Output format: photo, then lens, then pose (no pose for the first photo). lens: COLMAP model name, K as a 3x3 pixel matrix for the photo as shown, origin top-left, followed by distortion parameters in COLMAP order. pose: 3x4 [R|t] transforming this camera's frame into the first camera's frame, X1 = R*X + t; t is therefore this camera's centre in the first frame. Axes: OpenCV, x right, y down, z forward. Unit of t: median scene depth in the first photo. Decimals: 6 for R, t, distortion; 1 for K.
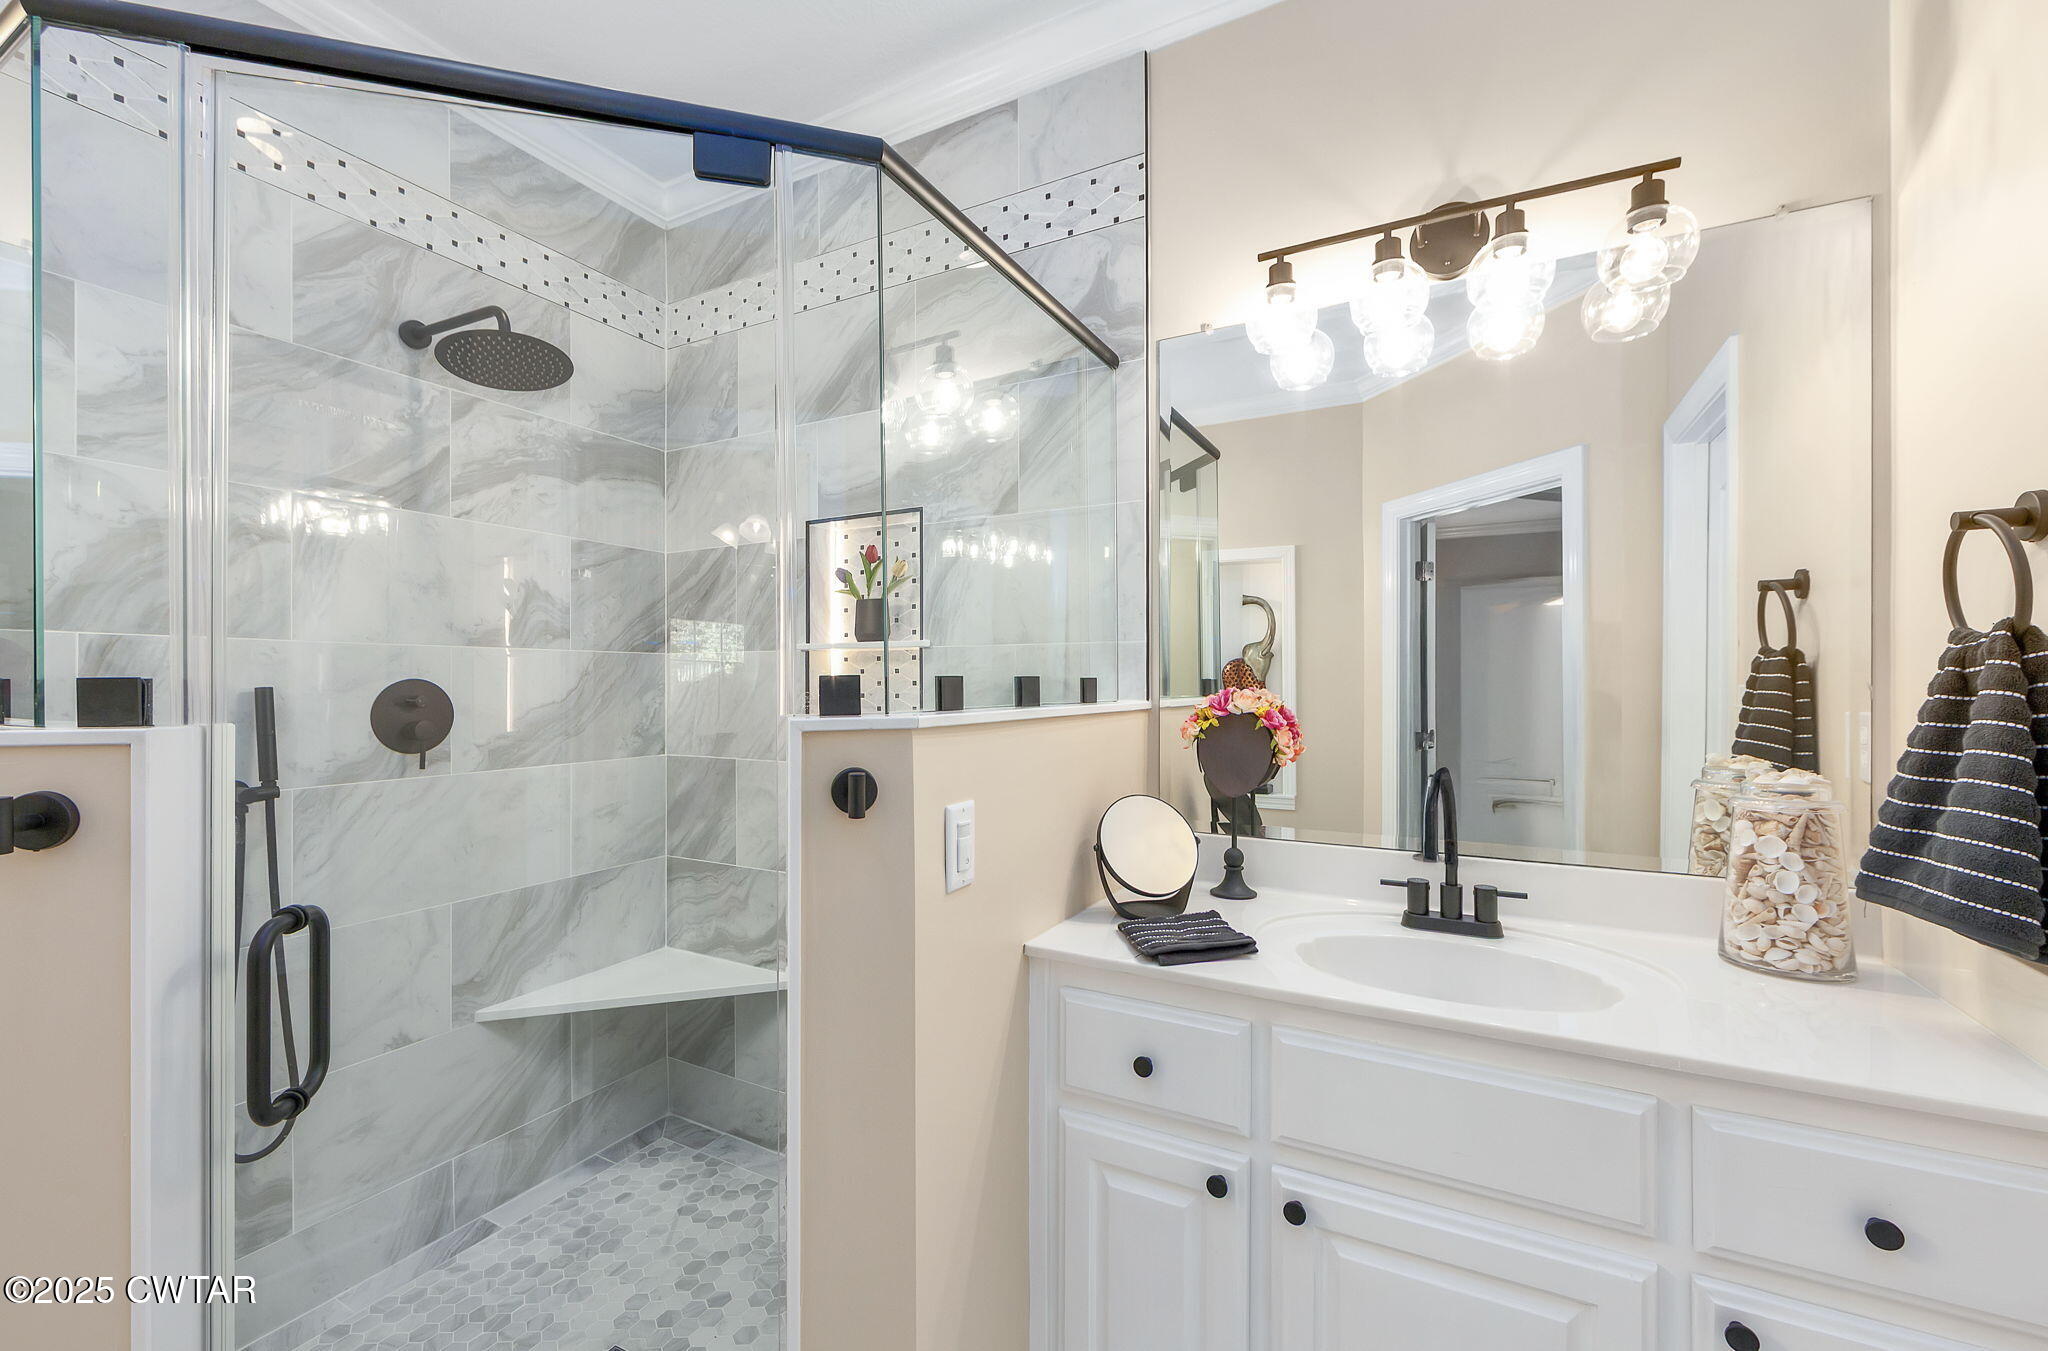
lens RADIAL K [[836.6, 0, 1024.7], [0, 836.6, 680.7], [0, 0, 1]] dist [0.002962, -0.000316]
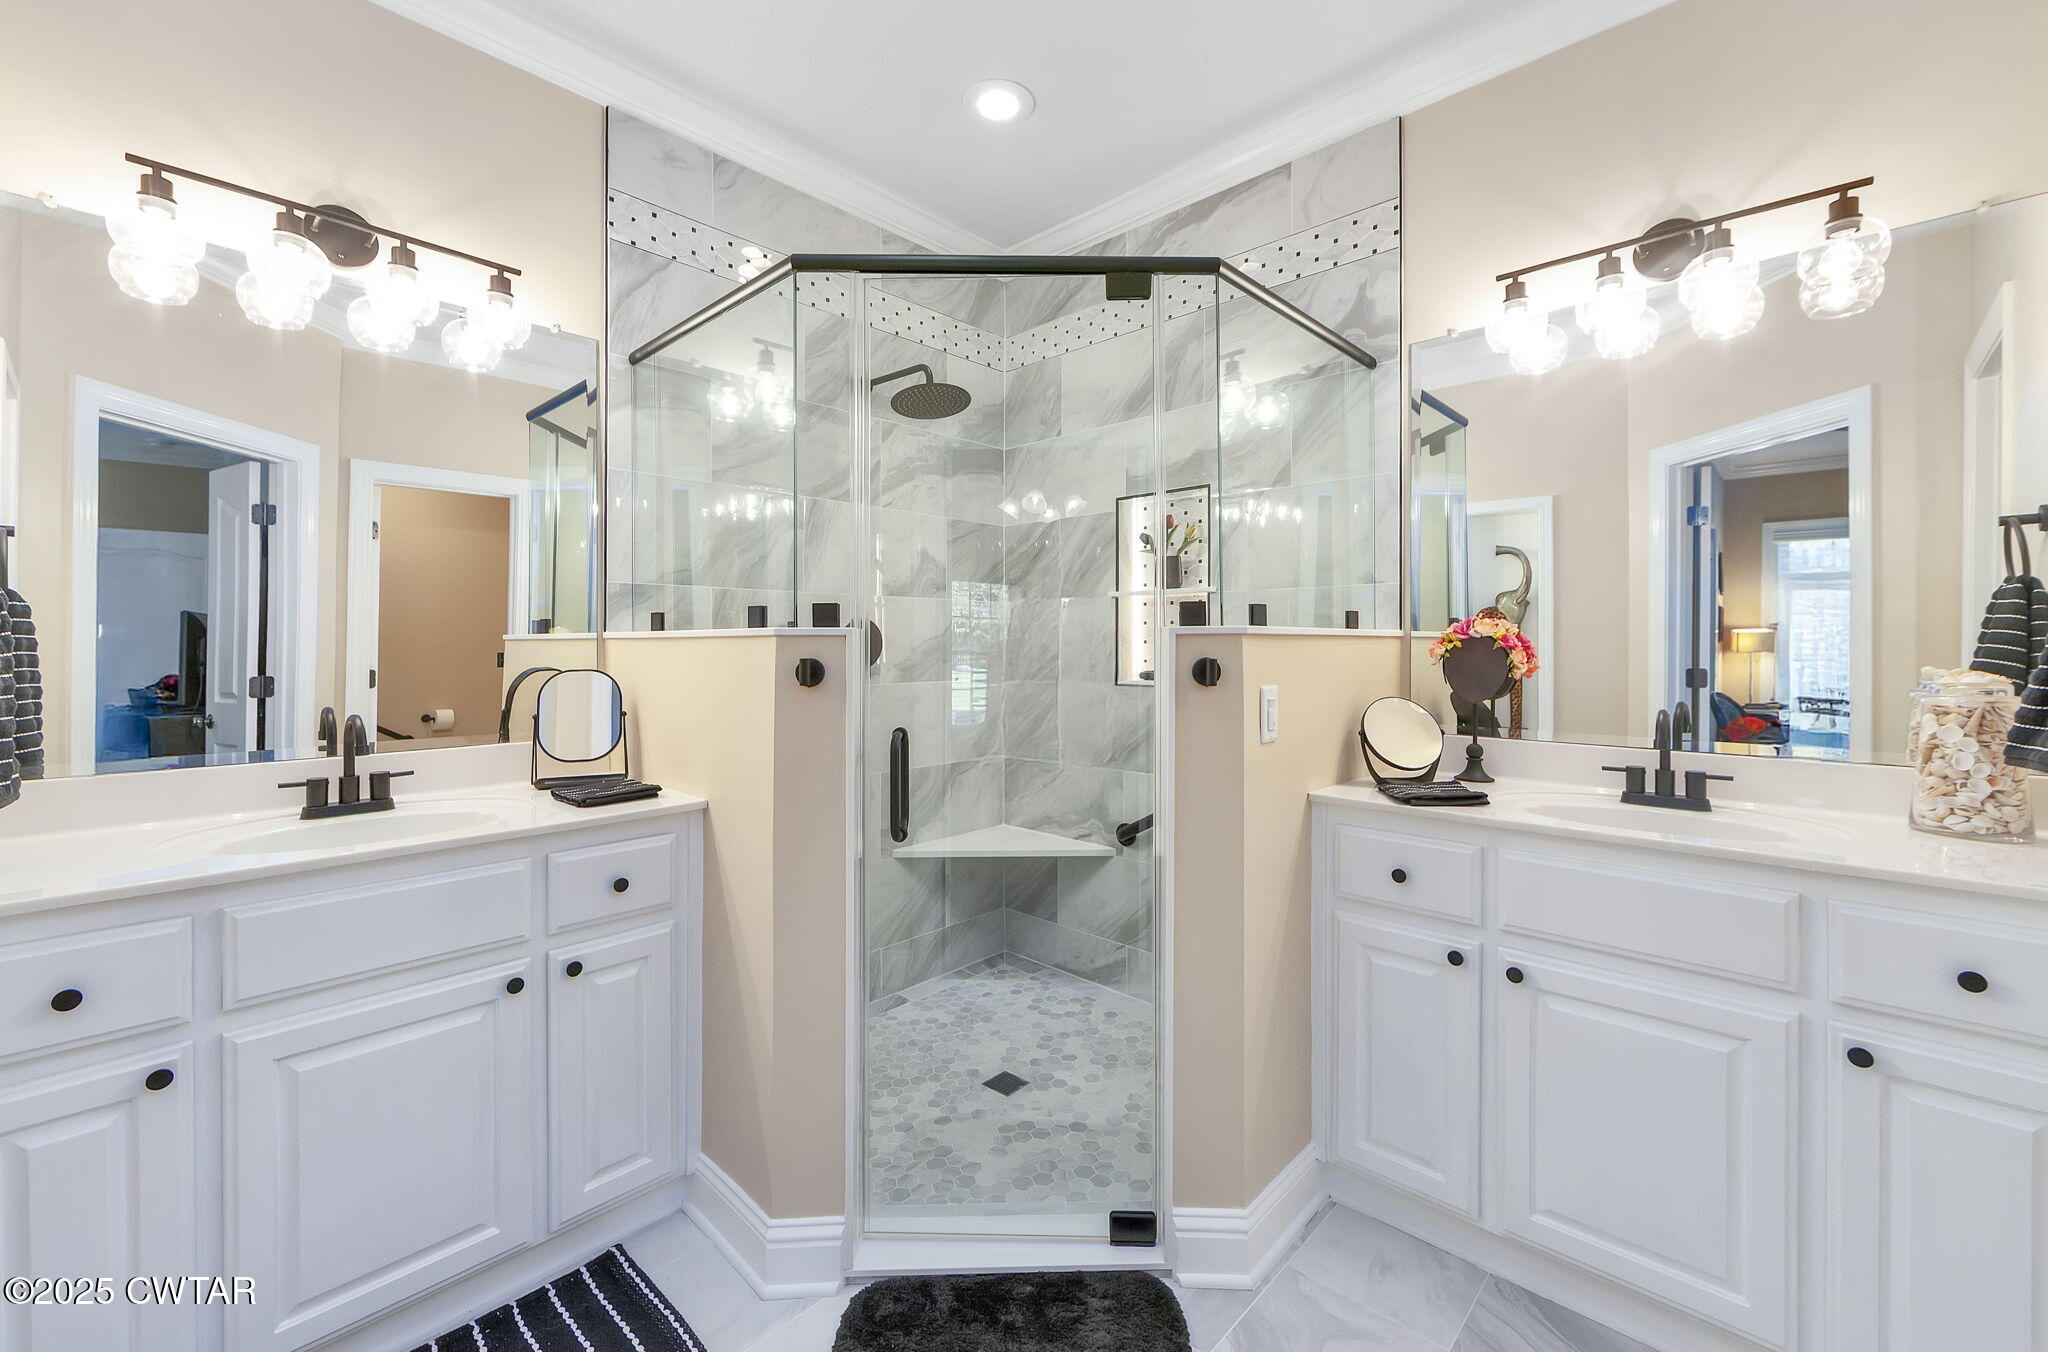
lens RADIAL K [[836.6, 0, 1023.4], [0, 836.6, 644.8], [0, 0, 1]] dist [0.002962, -0.000316]
pose [[0.963891, 0.001816, -0.266292, -0.071870], [-0.001202, 0.999996, 0.002469, 0.048110], [0.266296, -0.002060, 0.963889, -0.406577]]
